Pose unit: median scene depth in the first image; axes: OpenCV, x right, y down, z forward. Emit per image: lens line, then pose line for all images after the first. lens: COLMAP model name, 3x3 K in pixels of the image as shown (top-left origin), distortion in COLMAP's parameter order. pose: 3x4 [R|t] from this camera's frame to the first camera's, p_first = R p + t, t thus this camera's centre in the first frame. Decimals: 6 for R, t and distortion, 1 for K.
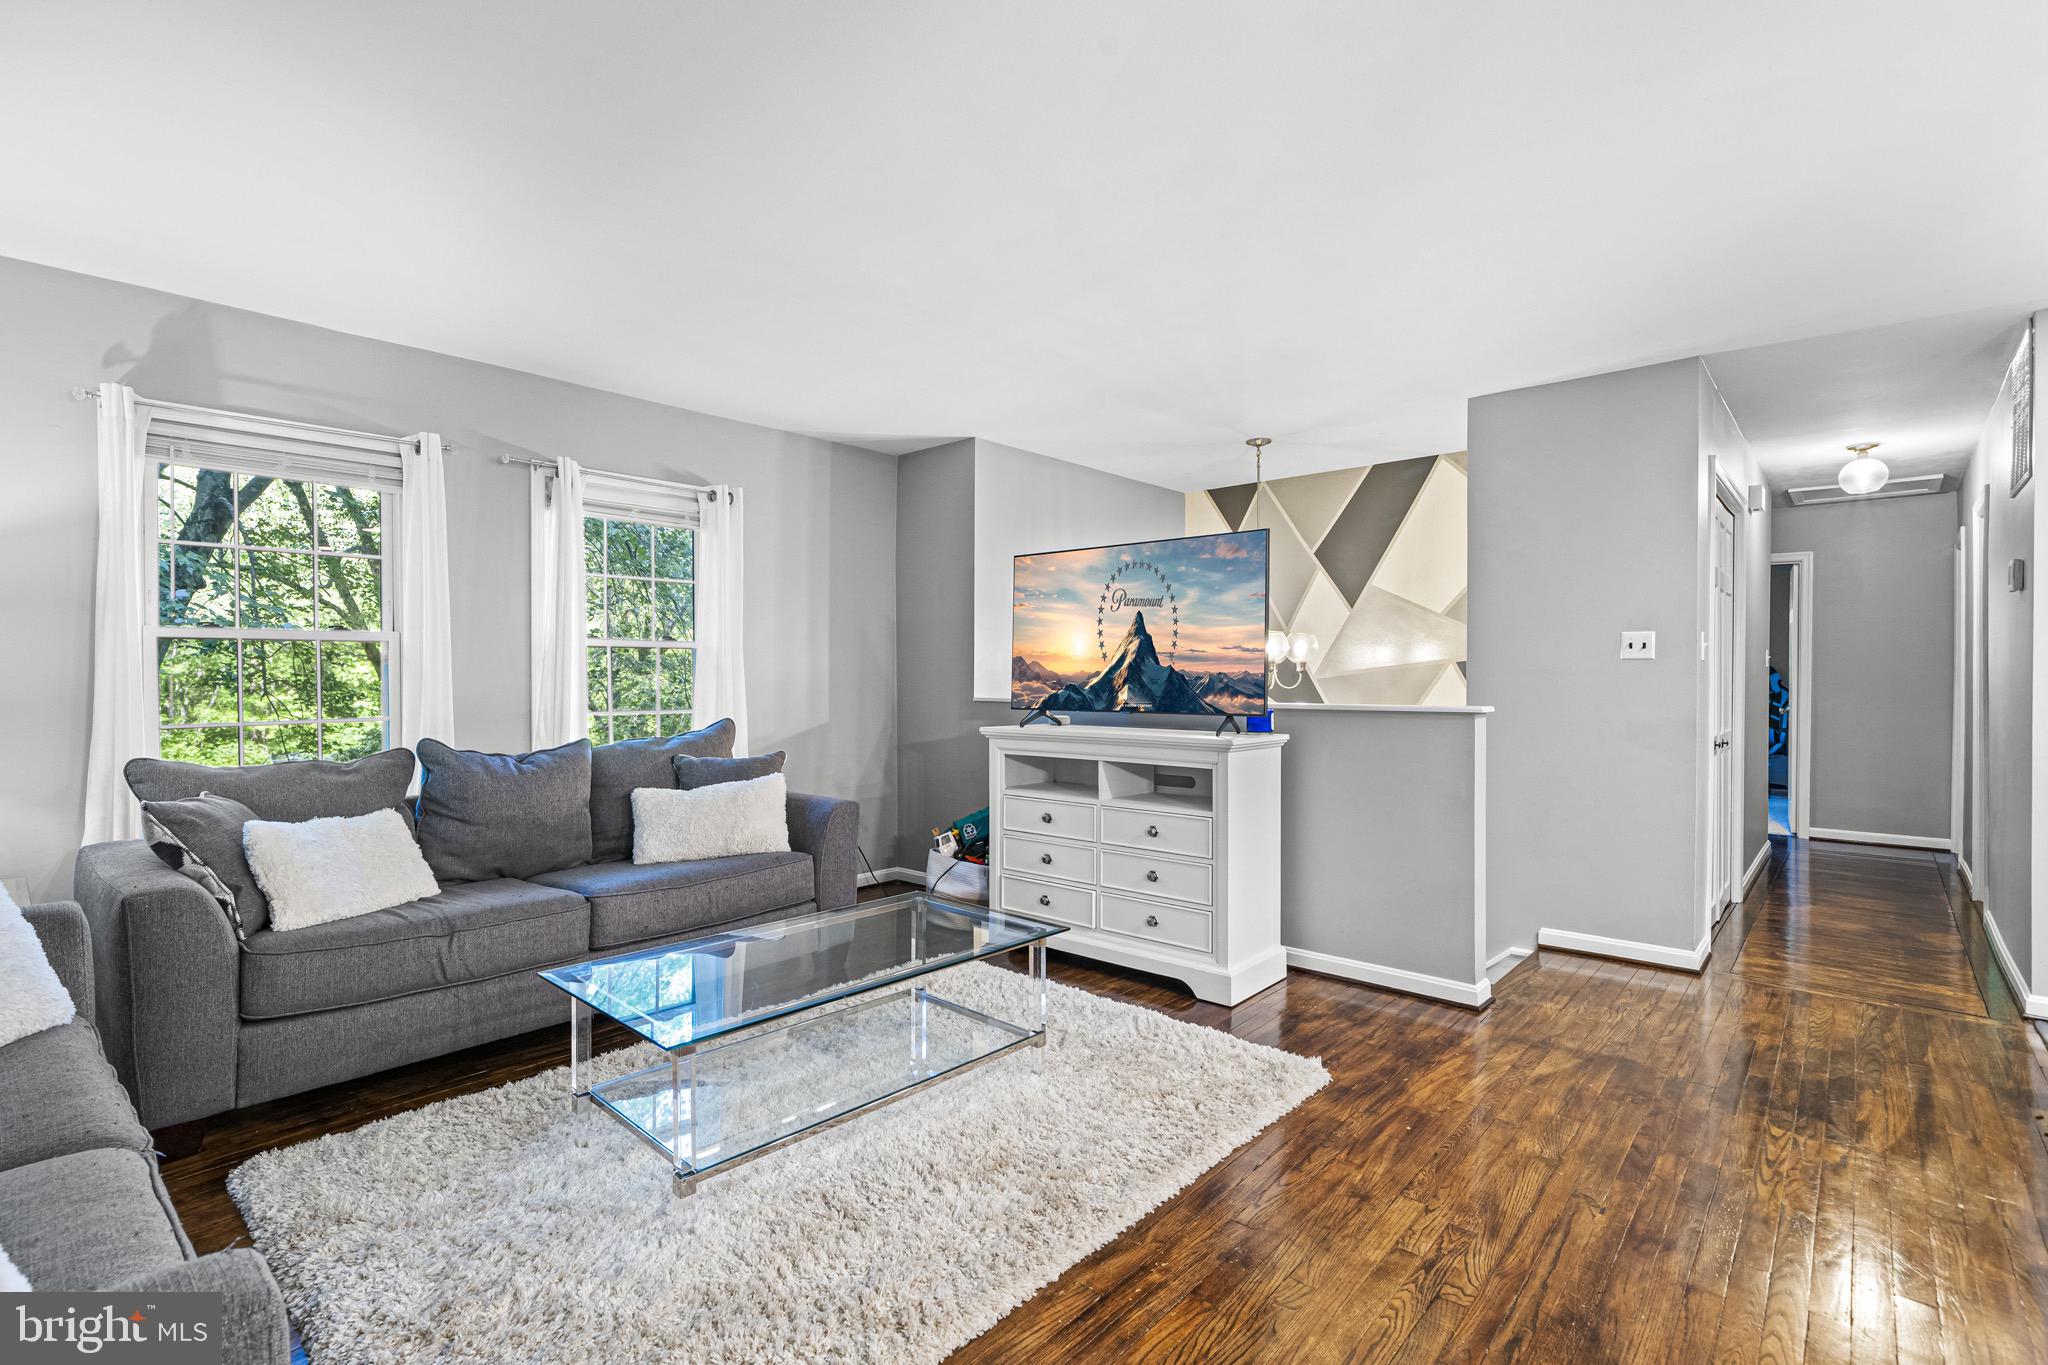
lens RADIAL K [[954.2, 0, 1024.0], [0, 954.2, 682.5], [0, 0, 1]] dist [-0.000470, -0.000079]
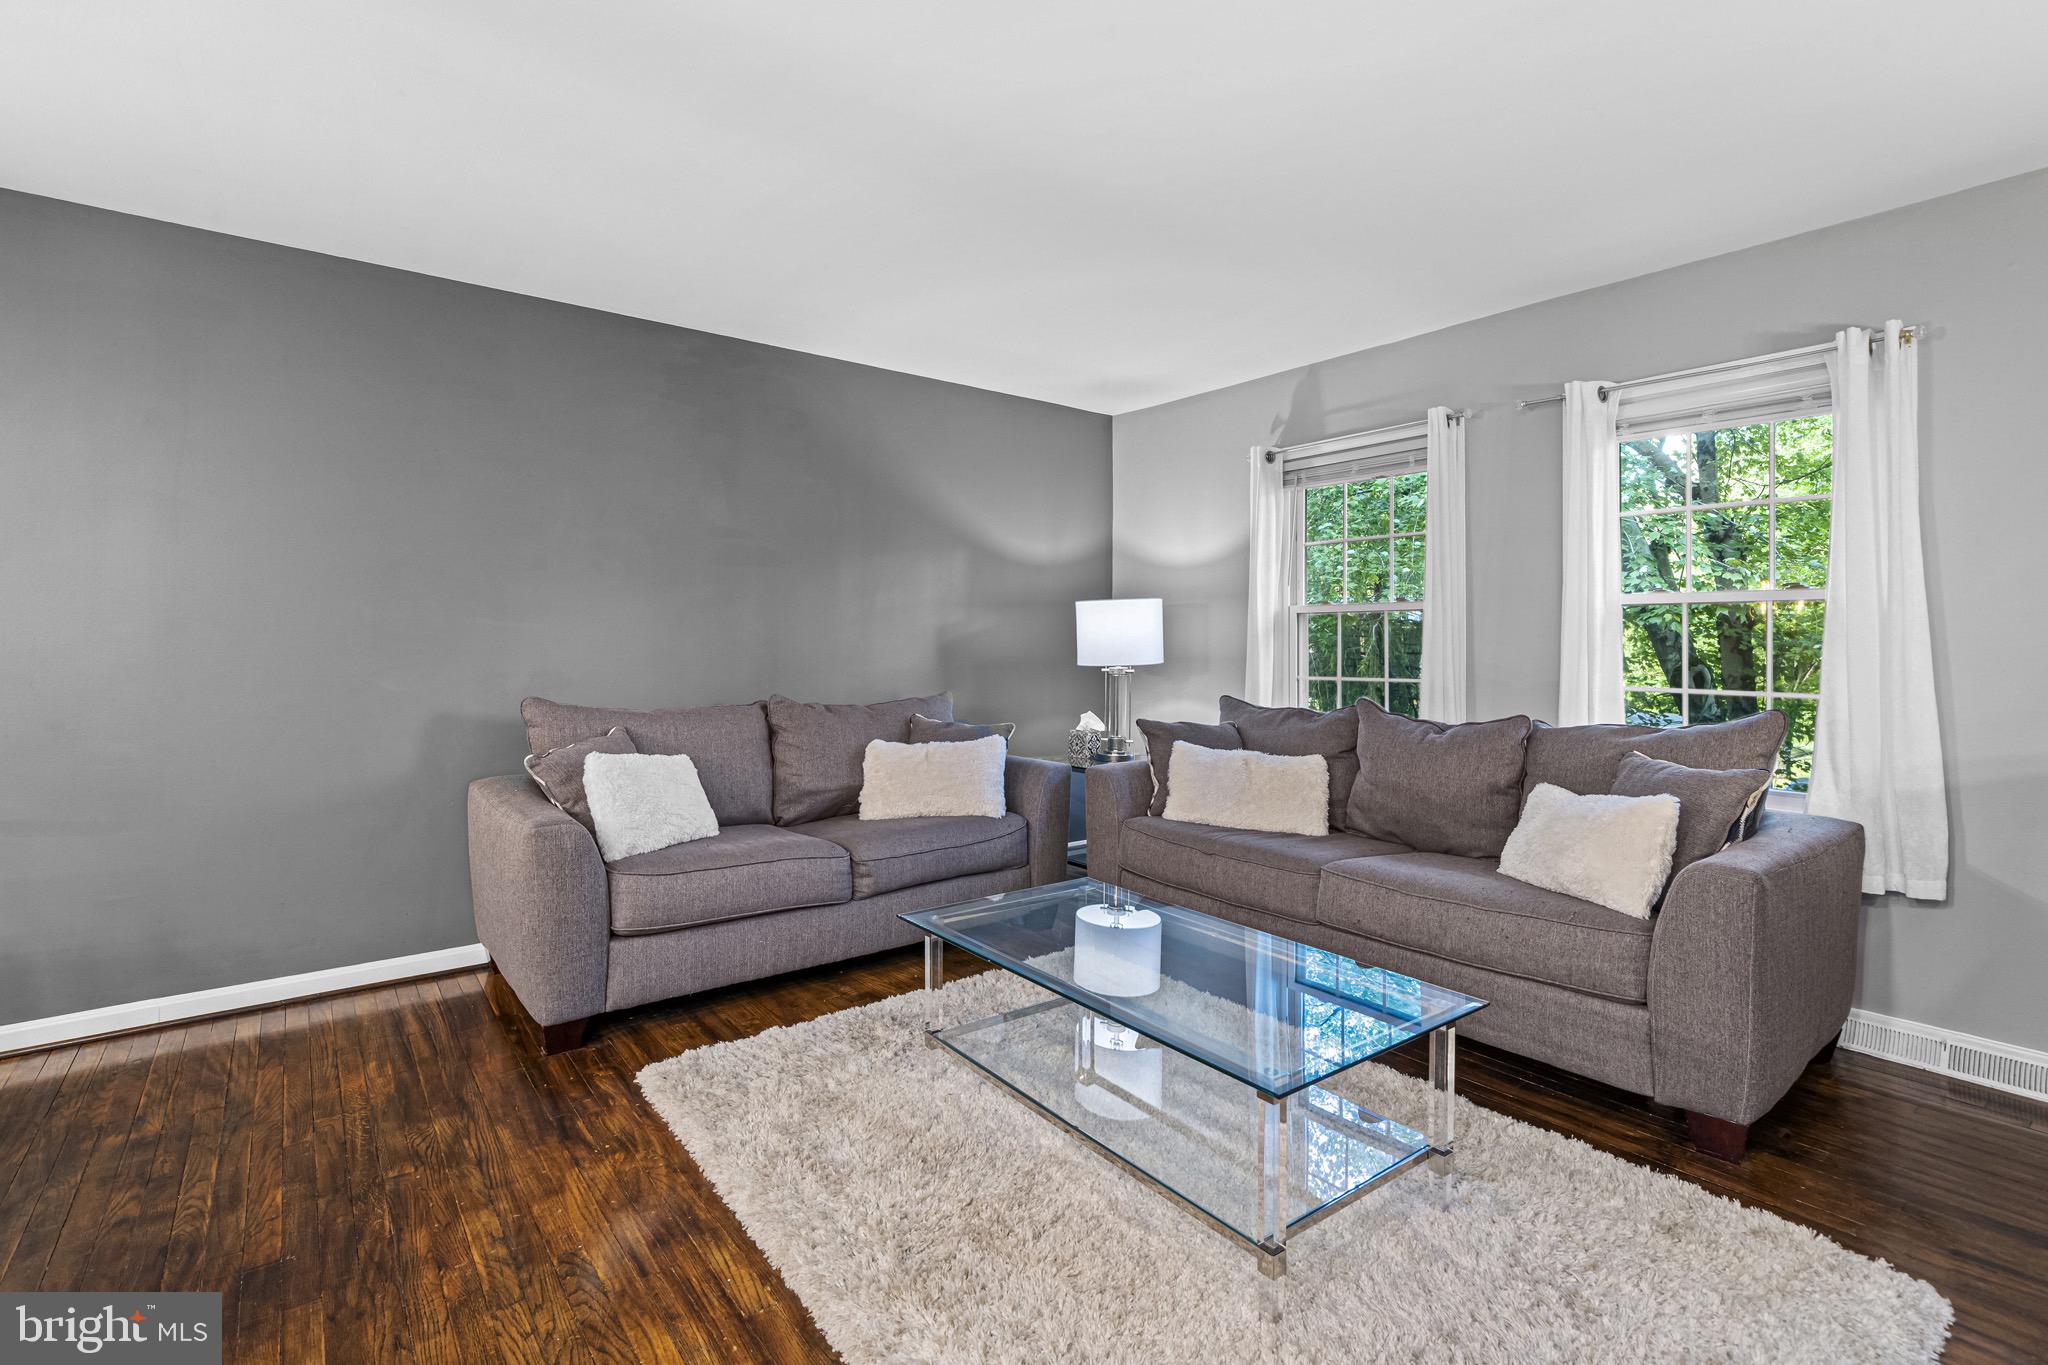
lens RADIAL K [[972.3, 0, 1020.0], [0, 972.3, 646.0], [0, 0, 1]] dist [-0.000864, -0.000114]
pose [[-0.201661, 0.008850, -0.979415, 0.800719], [-0.001753, 0.999954, 0.009396, -0.017695], [0.979454, 0.003611, -0.201636, 1.223156]]
